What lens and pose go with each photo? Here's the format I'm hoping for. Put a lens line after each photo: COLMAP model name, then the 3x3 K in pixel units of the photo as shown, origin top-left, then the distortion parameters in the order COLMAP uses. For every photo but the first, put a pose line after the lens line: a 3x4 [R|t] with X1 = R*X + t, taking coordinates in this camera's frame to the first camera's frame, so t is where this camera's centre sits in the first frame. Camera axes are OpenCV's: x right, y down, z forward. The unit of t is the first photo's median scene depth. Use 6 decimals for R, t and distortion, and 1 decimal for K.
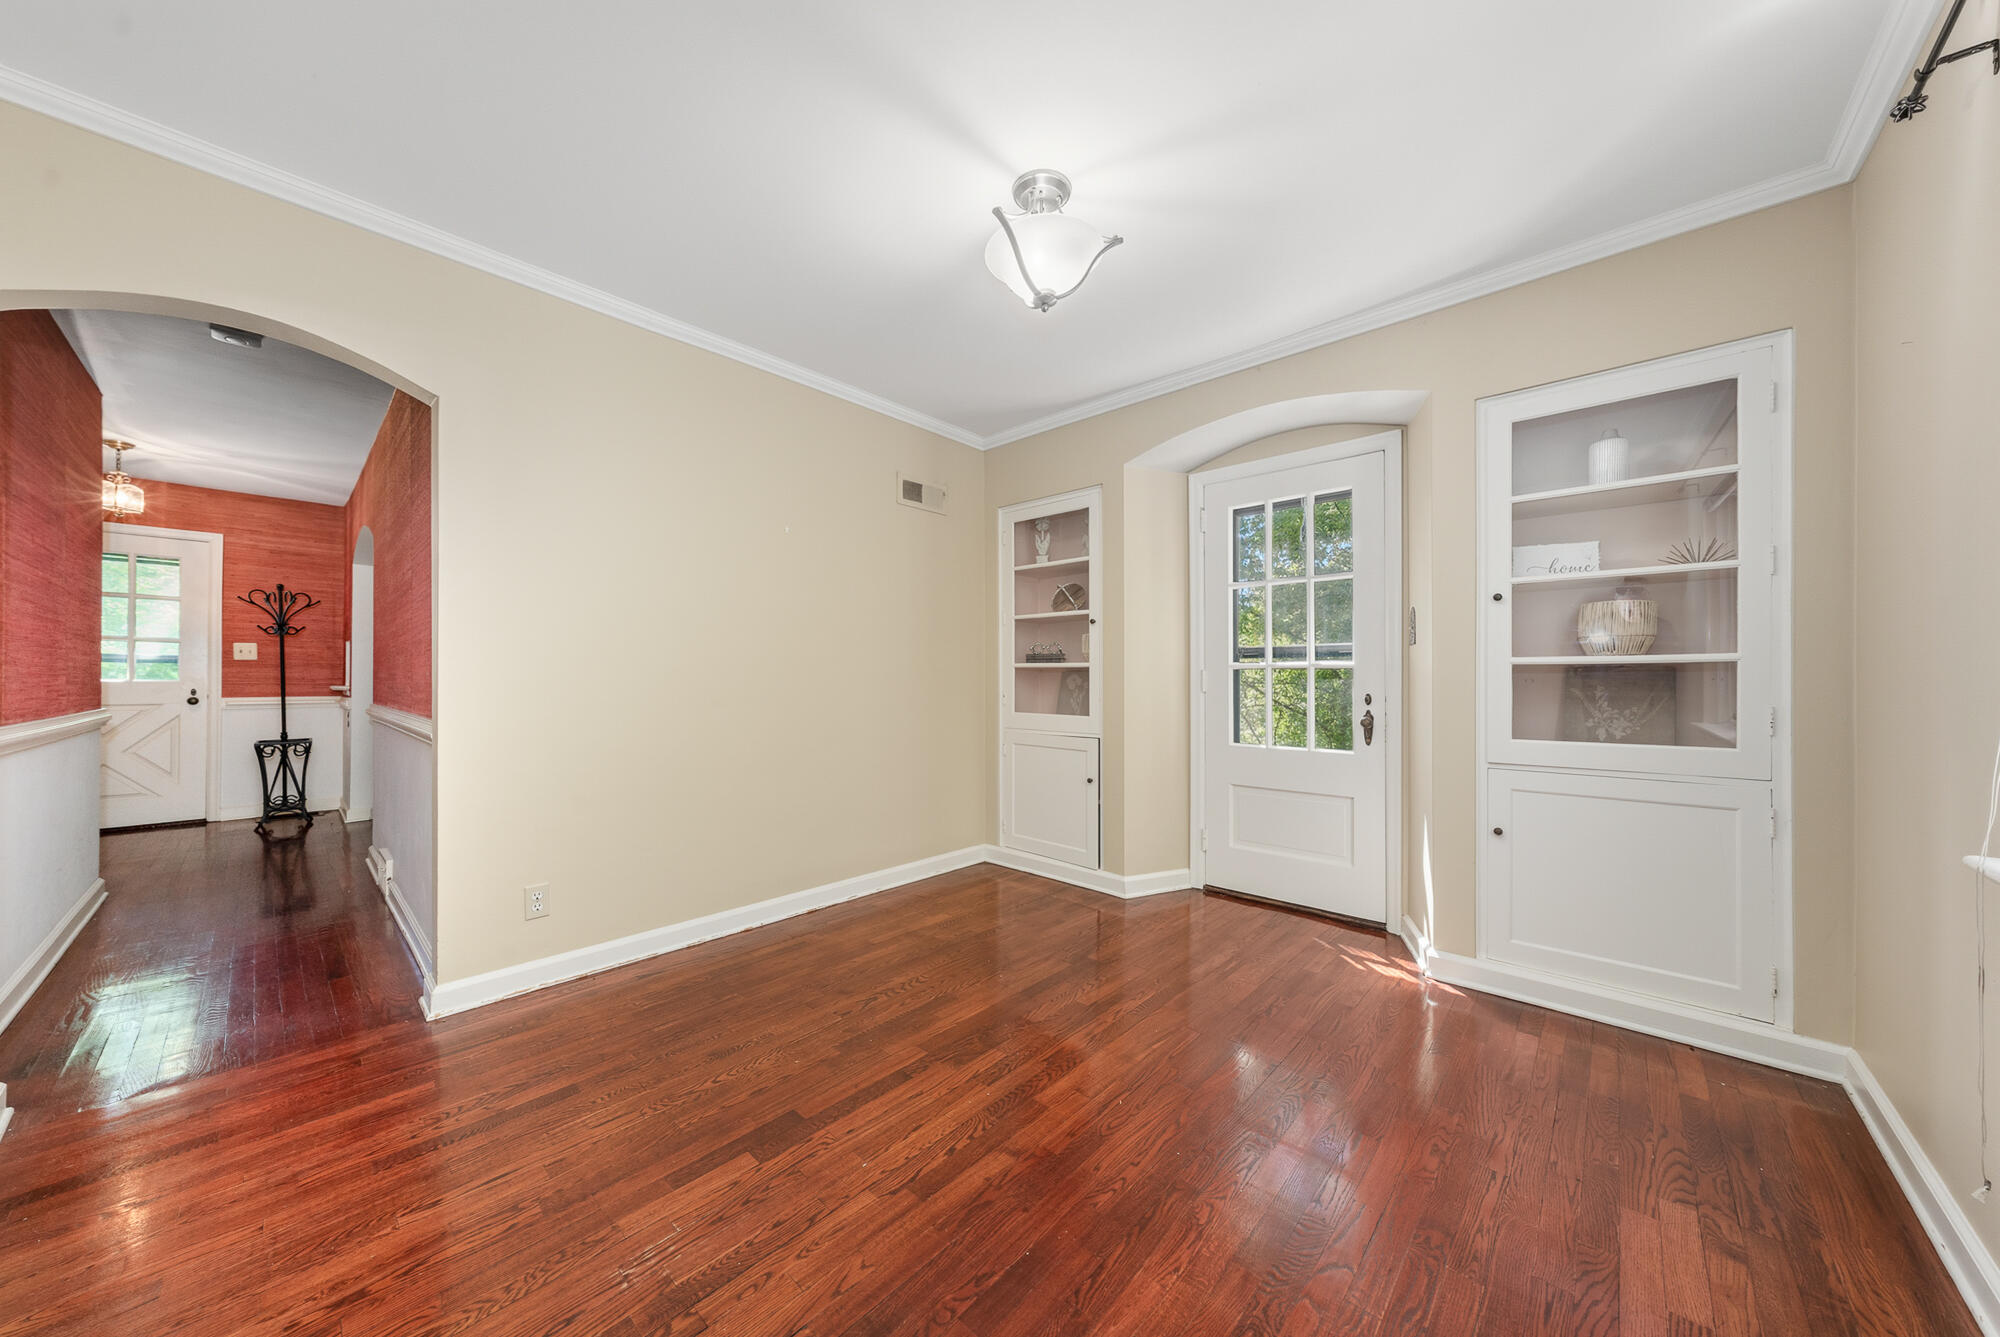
lens RADIAL K [[679.0, 0, 1007.3], [0, 679.0, 673.7], [0, 0, 1]] dist [-0.000428, -0.000064]
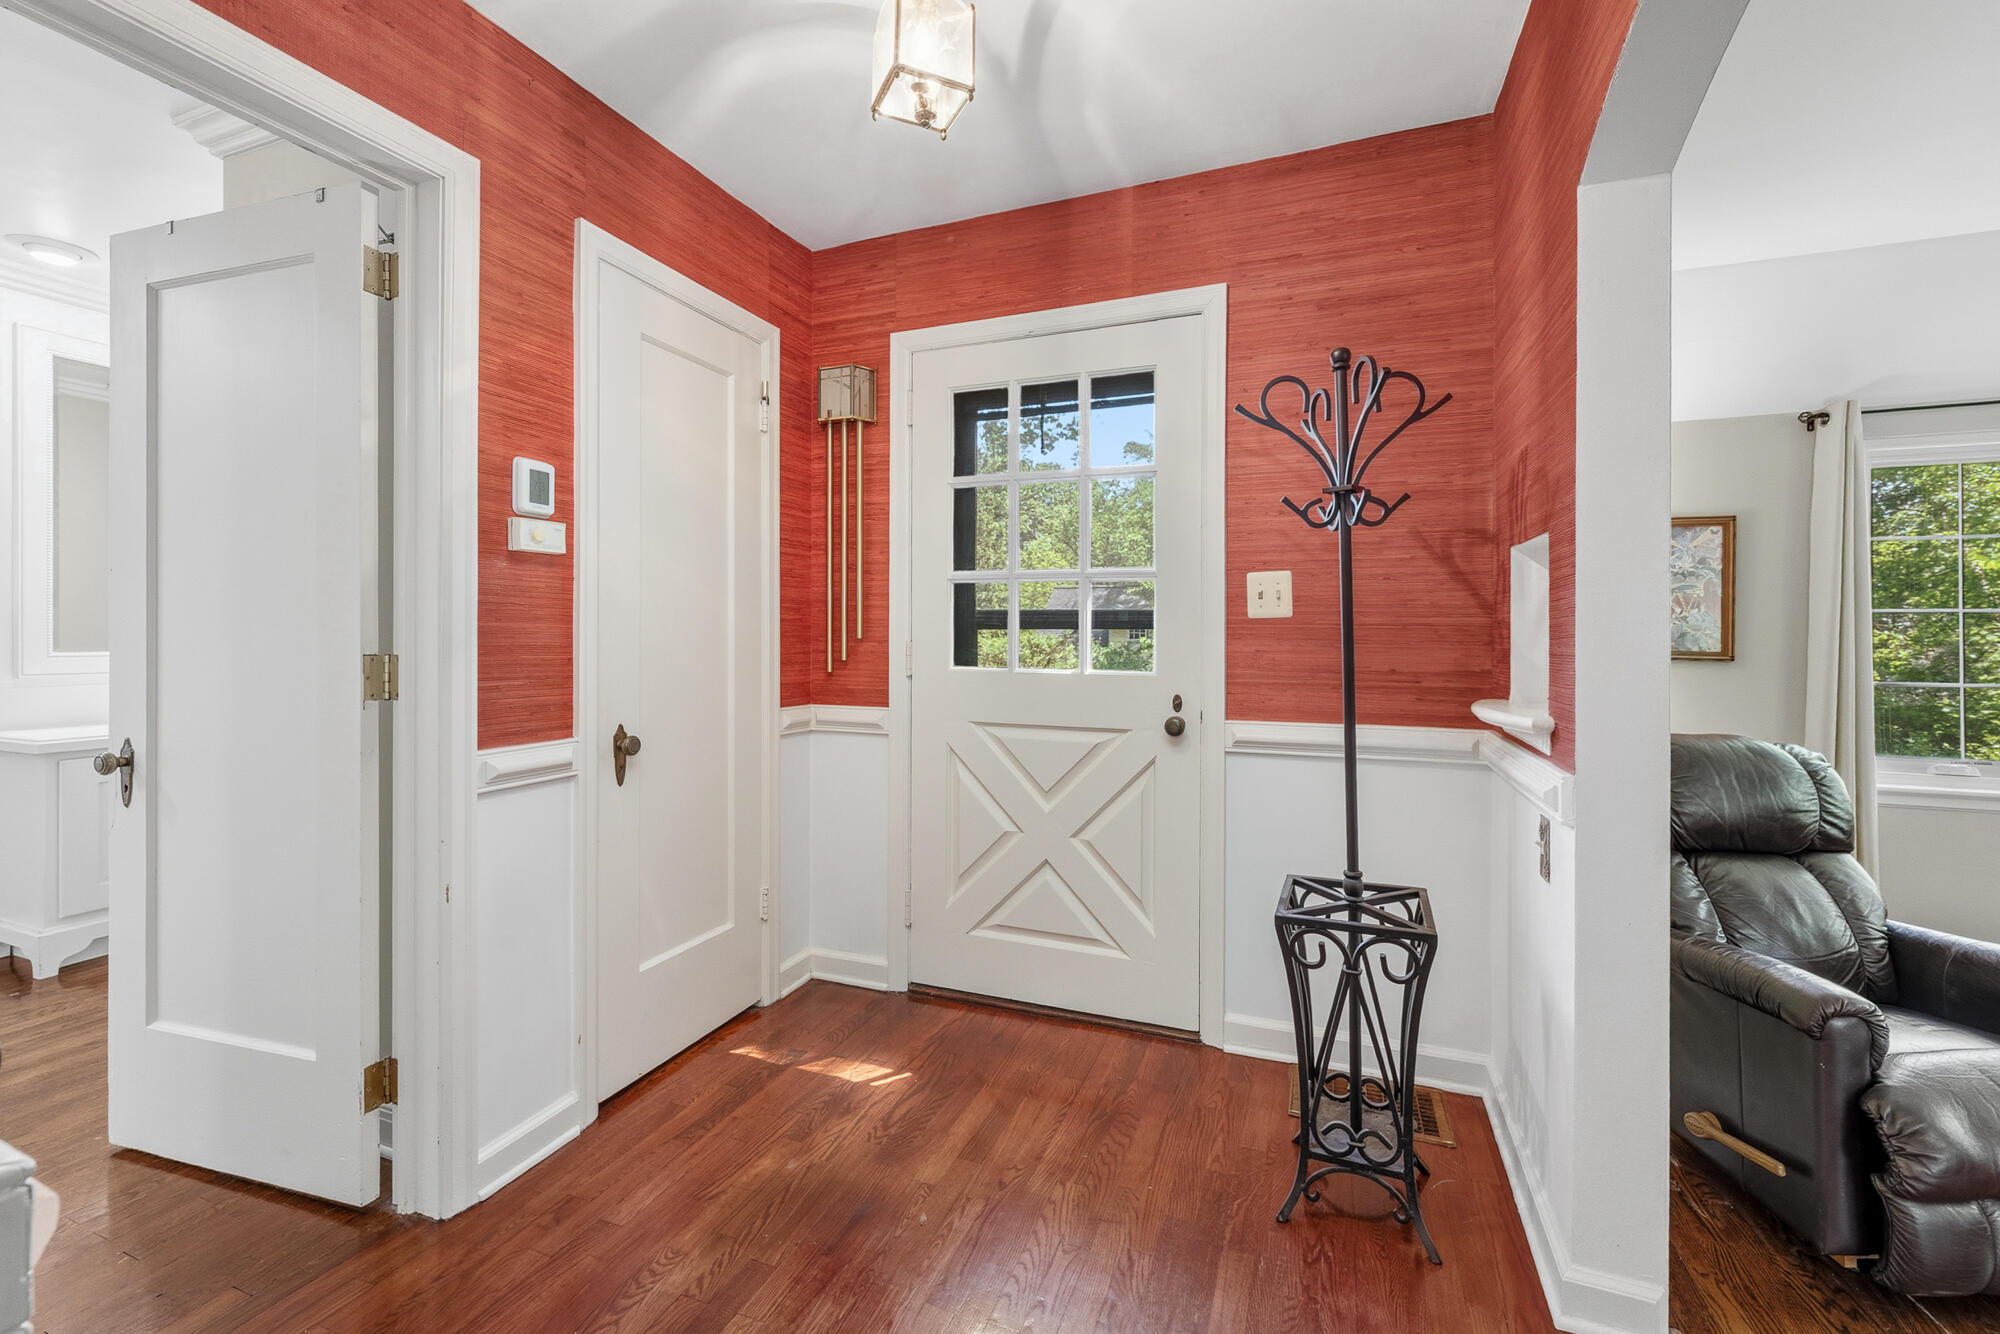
lens RADIAL K [[819.7, 0, 1003.5], [0, 819.7, 621.5], [0, 0, 1]] dist [-0.000813, -0.000295]
pose [[0.351065, -0.007704, -0.936319, -0.779596], [0.002514, 0.999970, -0.007285, -0.016194], [0.936348, 0.000203, 0.351074, 0.727560]]
